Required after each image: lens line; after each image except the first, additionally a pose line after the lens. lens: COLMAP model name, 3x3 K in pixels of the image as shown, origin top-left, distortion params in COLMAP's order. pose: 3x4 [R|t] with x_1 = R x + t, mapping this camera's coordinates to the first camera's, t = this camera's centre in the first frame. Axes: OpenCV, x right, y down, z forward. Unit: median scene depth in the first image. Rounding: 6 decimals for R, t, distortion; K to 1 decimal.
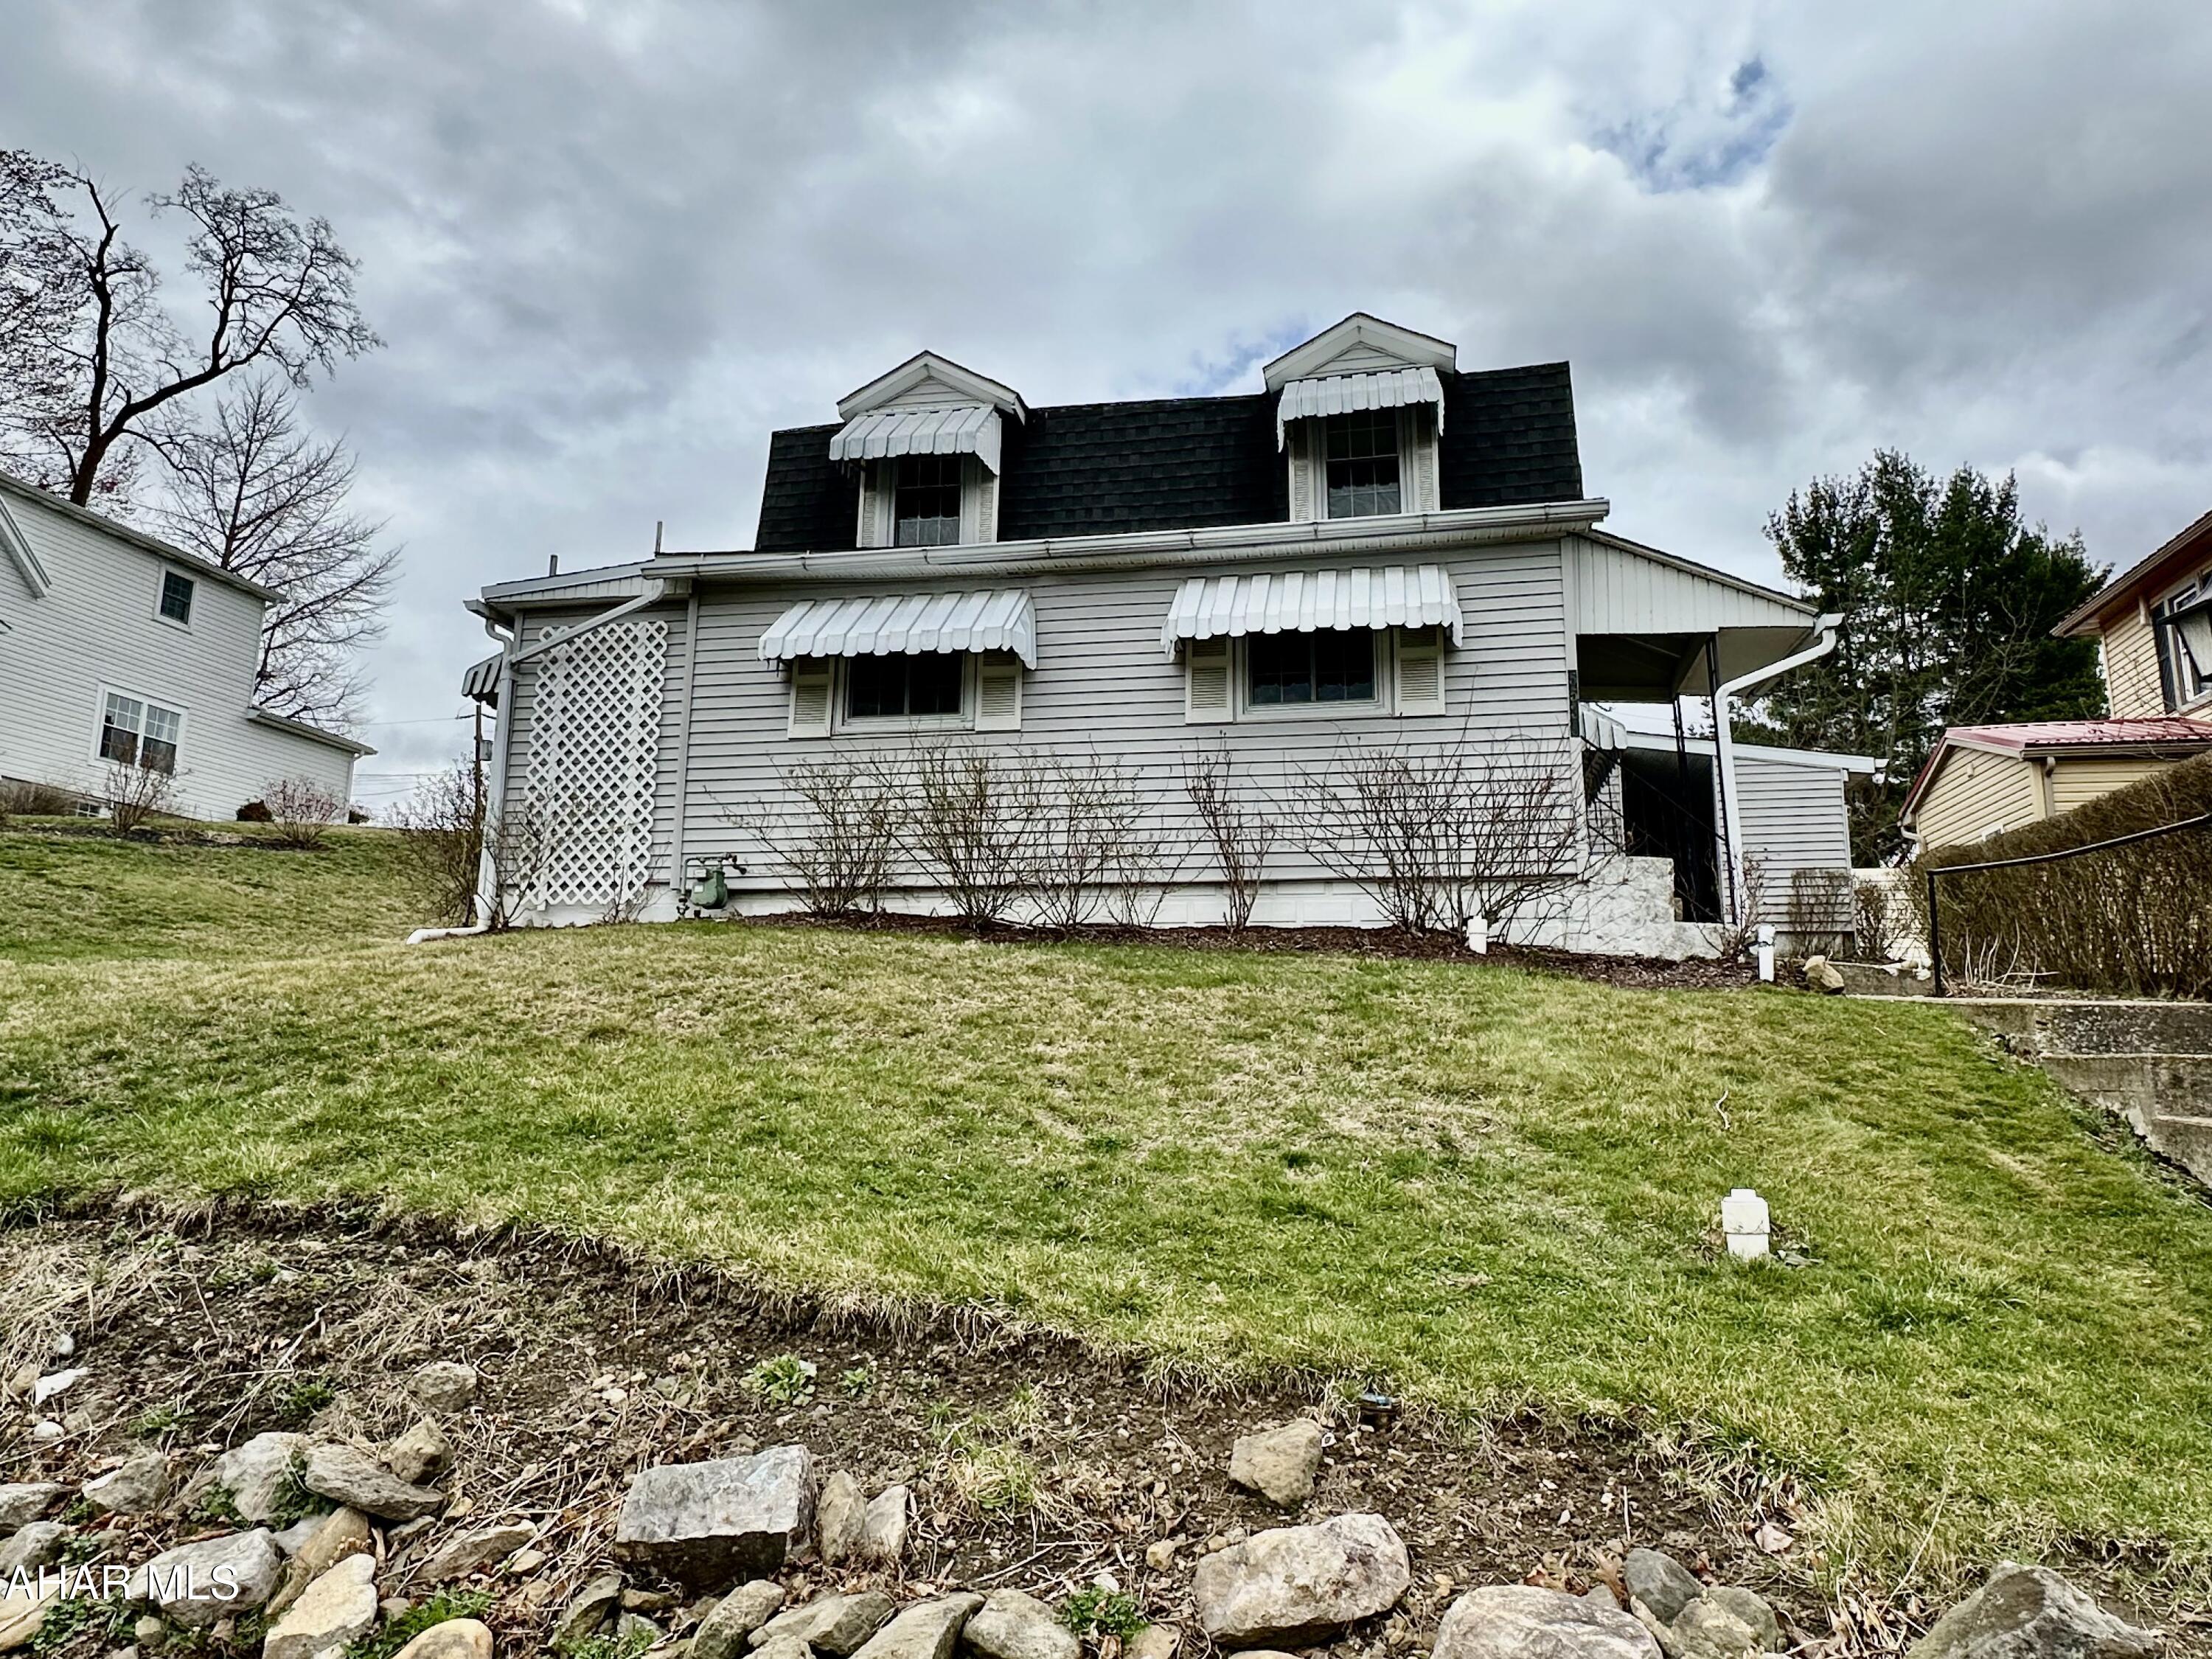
lens RADIAL K [[1414.5, 0, 1110.1], [0, 1414.5, 828.5], [0, 0, 1]] dist [-0.007149, 0.005613]
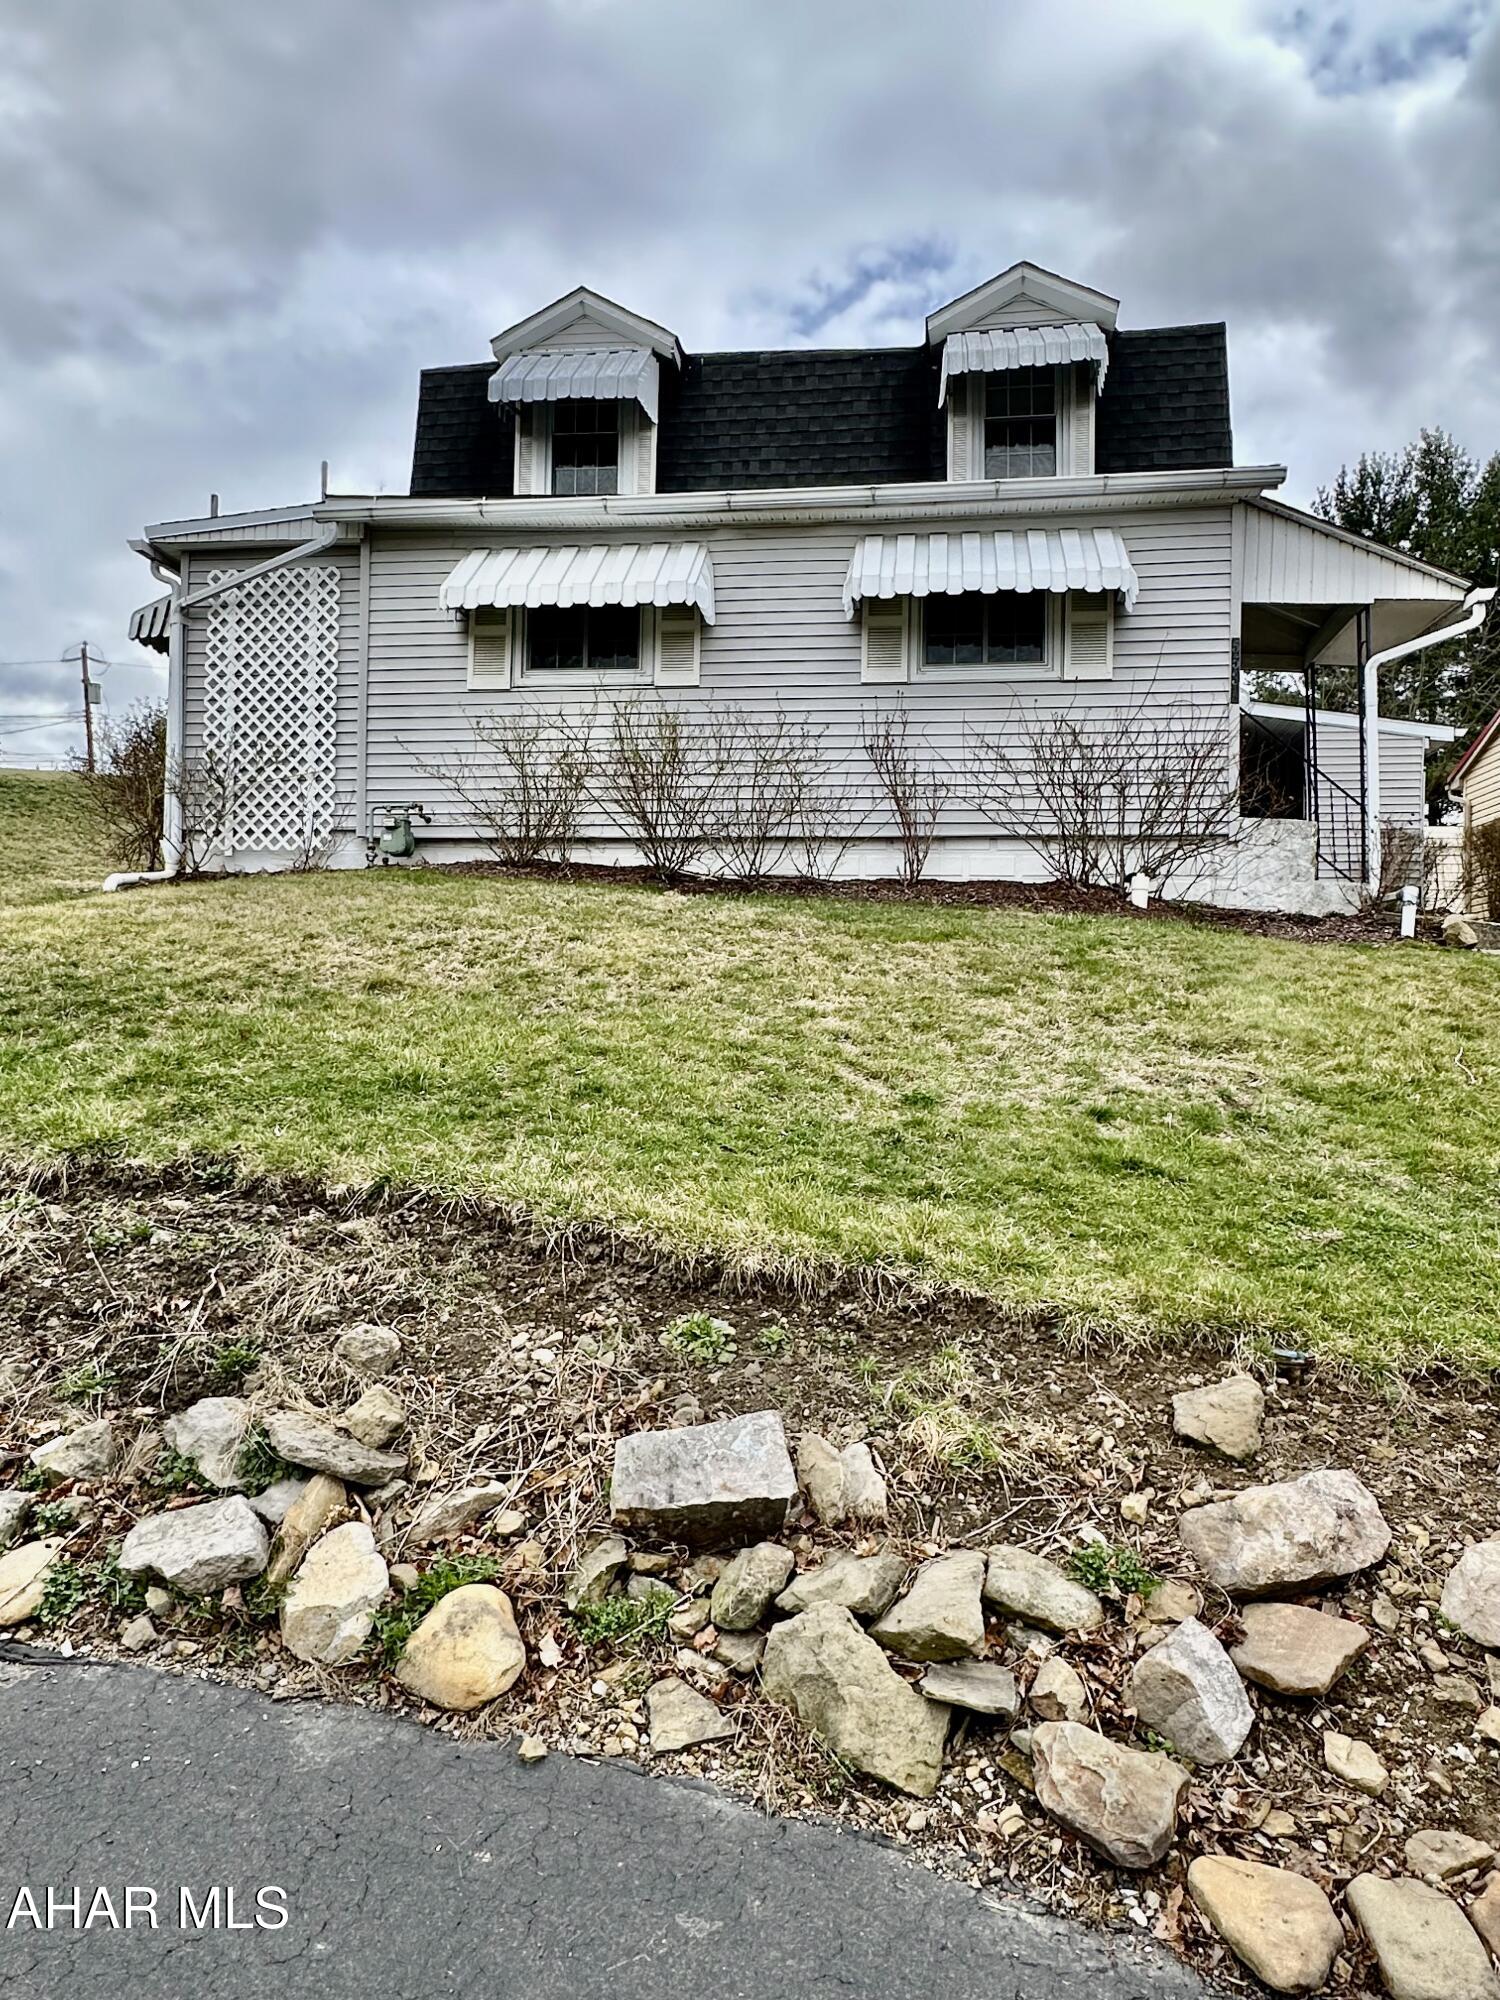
lens RADIAL K [[1278.9, 0, 754.3], [0, 1278.9, 1009.7], [0, 0, 1]] dist [-0.007149, 0.005613]
pose [[0.998098, 0.004533, 0.061474, -0.082526], [-0.015394, 0.984021, 0.177385, -0.003403], [-0.059688, -0.177994, 0.982220, 0.041463]]
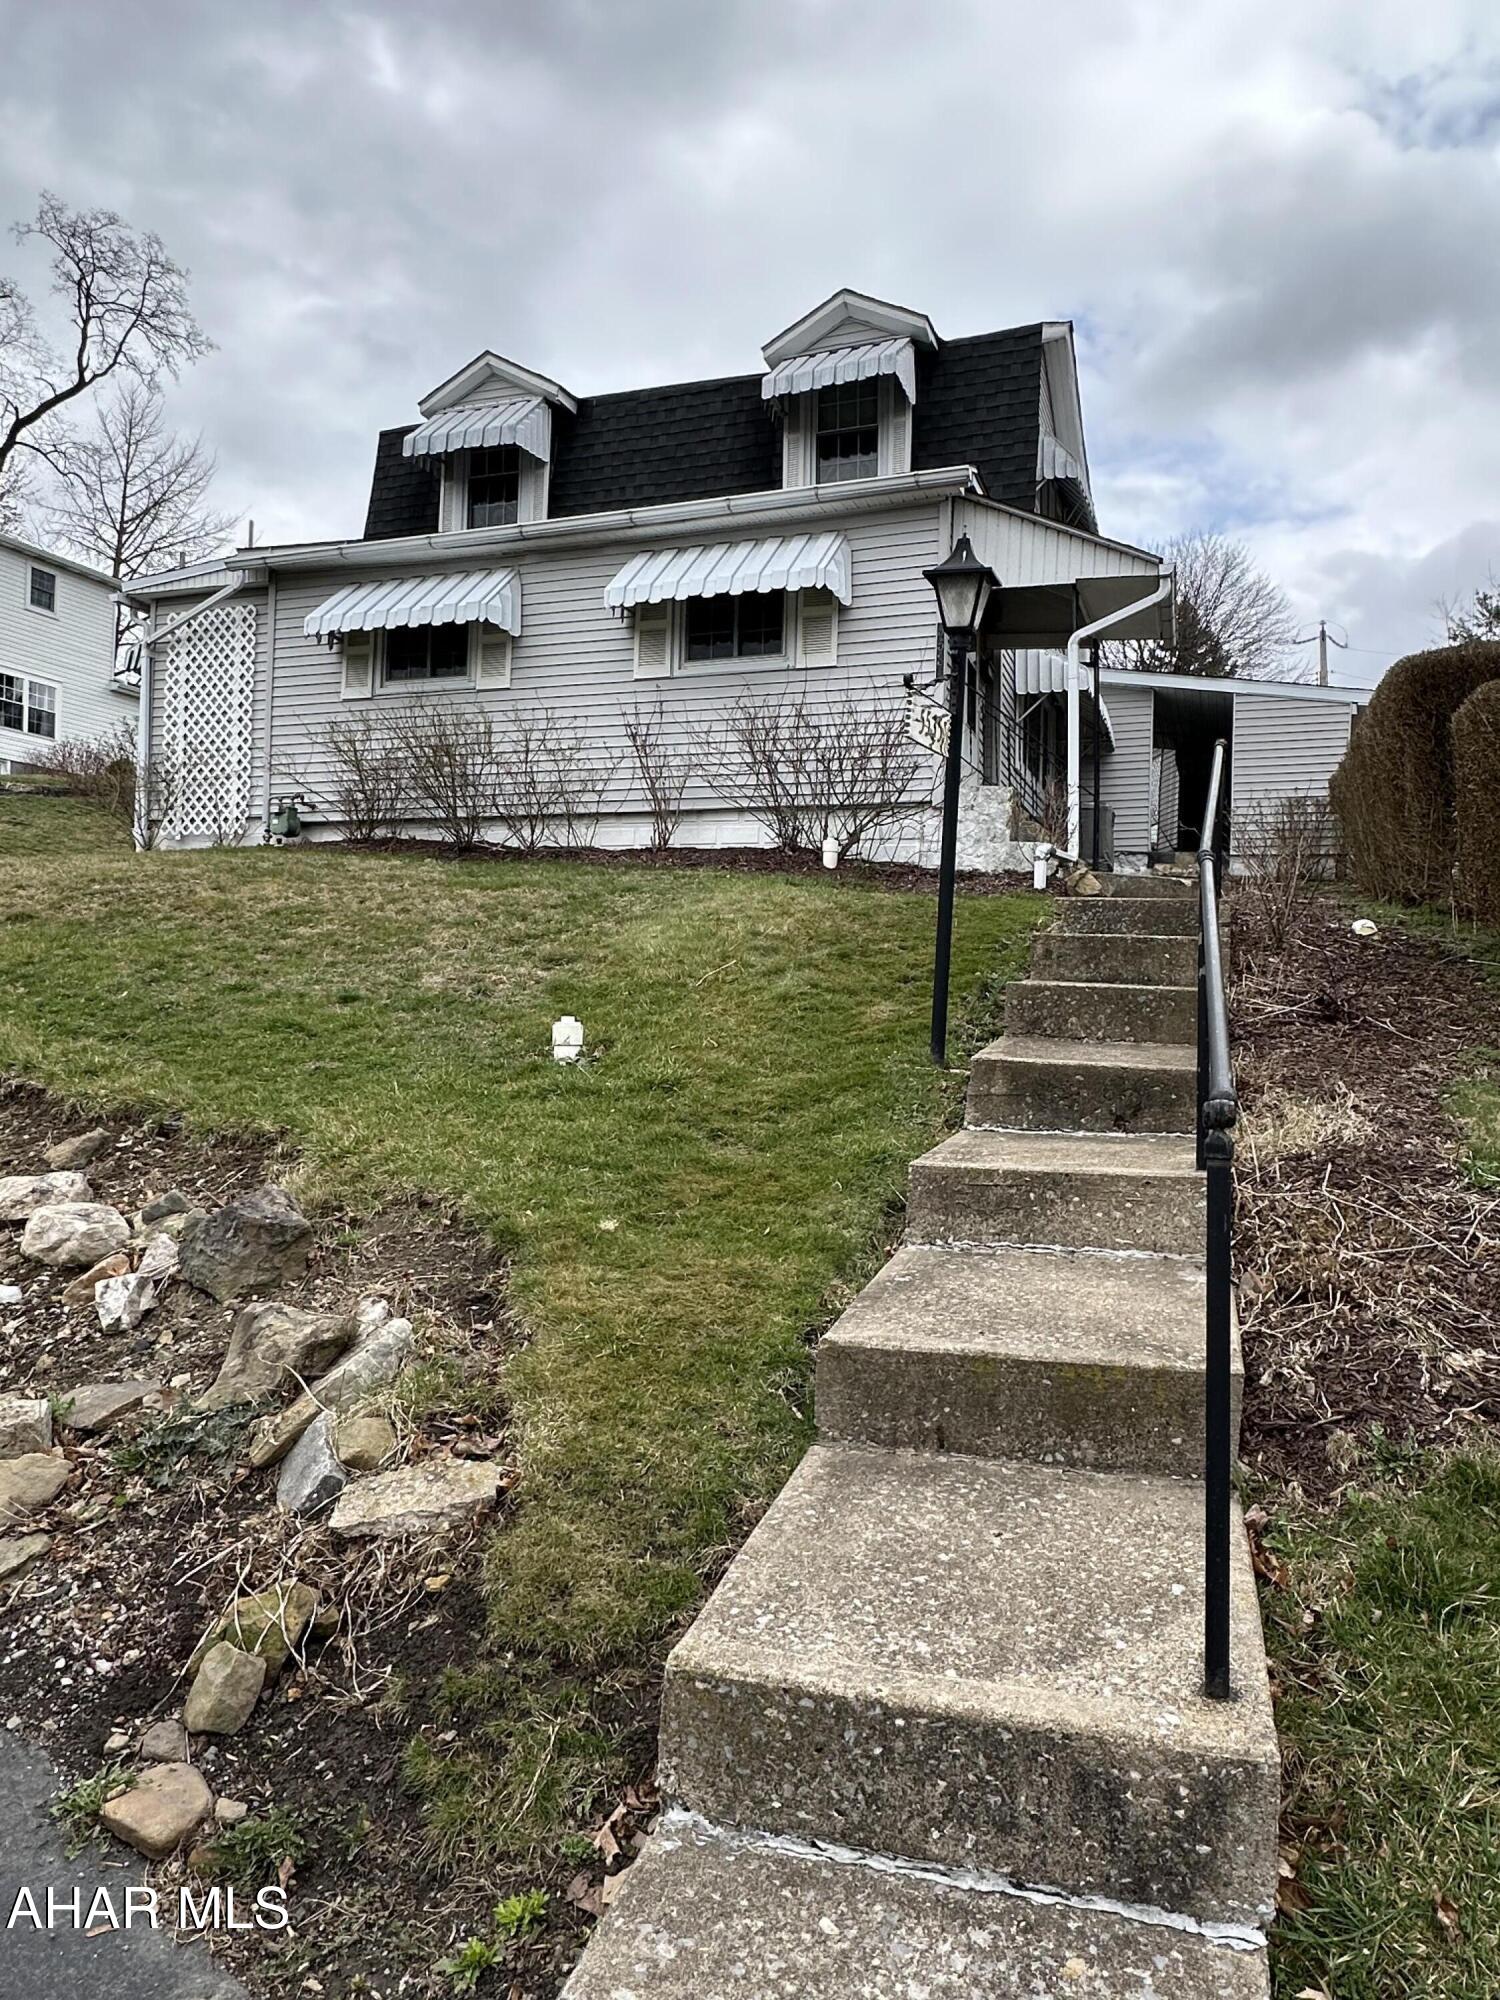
lens RADIAL K [[1278.9, 0, 715.6], [0, 1278.9, 997.9], [0, 0, 1]] dist [-0.007149, 0.005613]
pose [[0.985450, 0.016026, -0.169208, 0.313204], [0.013332, 0.985190, 0.170949, 0.007535], [0.169442, -0.170718, 0.970641, -0.087732]]
